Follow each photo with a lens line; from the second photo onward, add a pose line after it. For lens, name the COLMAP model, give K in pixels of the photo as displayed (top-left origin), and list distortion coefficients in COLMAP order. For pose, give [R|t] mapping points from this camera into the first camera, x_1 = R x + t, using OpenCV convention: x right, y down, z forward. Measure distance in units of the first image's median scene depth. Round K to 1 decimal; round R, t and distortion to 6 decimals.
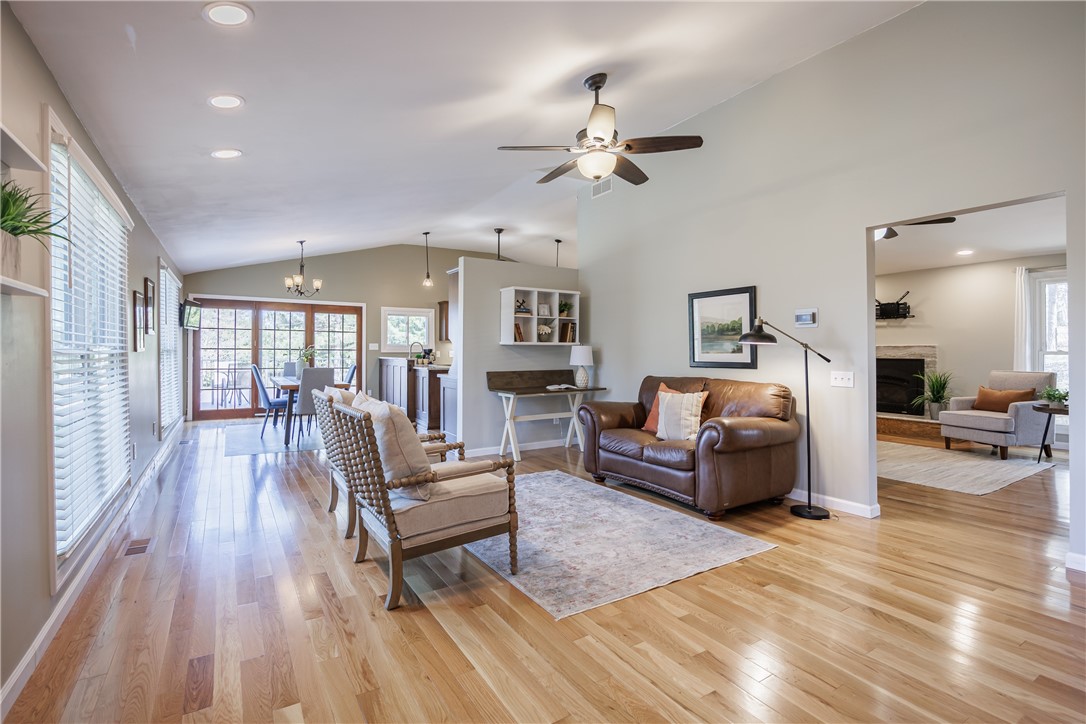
lens RADIAL K [[498.0, 0, 527.9], [0, 498.0, 346.0], [0, 0, 1]] dist [0.000770, 0.007950]
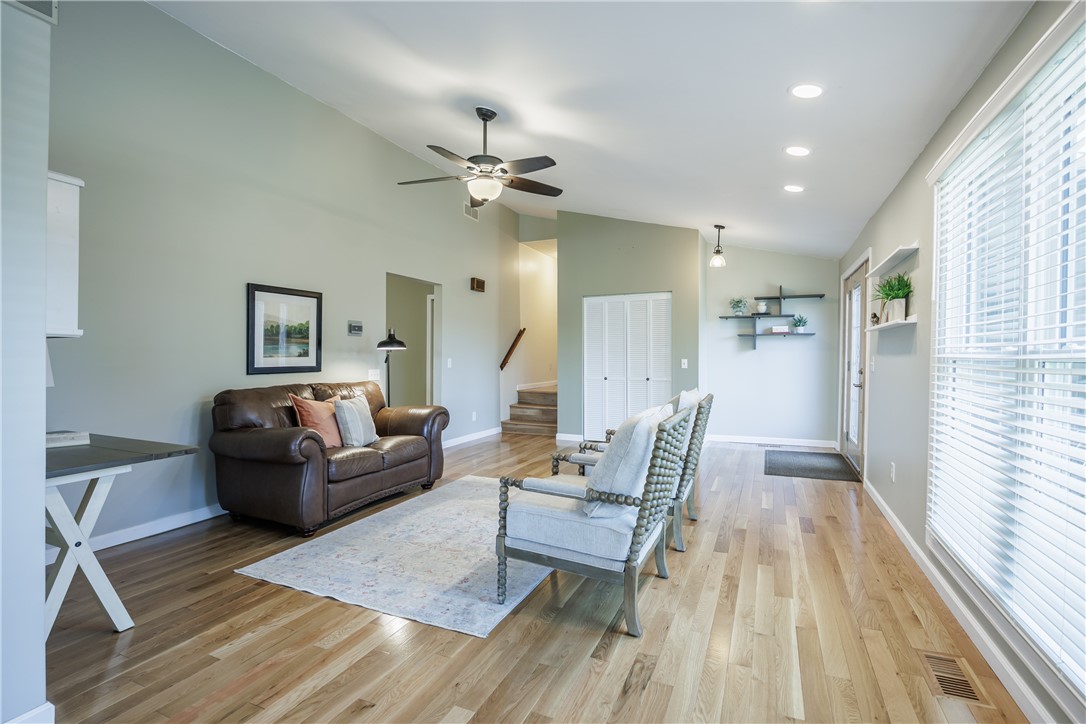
lens RADIAL K [[499.7, 0, 548.1], [0, 499.7, 361.2], [0, 0, 1]] dist [-0.000899, -0.000085]
pose [[-0.566776, -0.008503, 0.823828, -0.673072], [-0.008035, 0.999956, 0.004793, 0.014593], [-0.823833, -0.003903, -0.566819, 1.173783]]
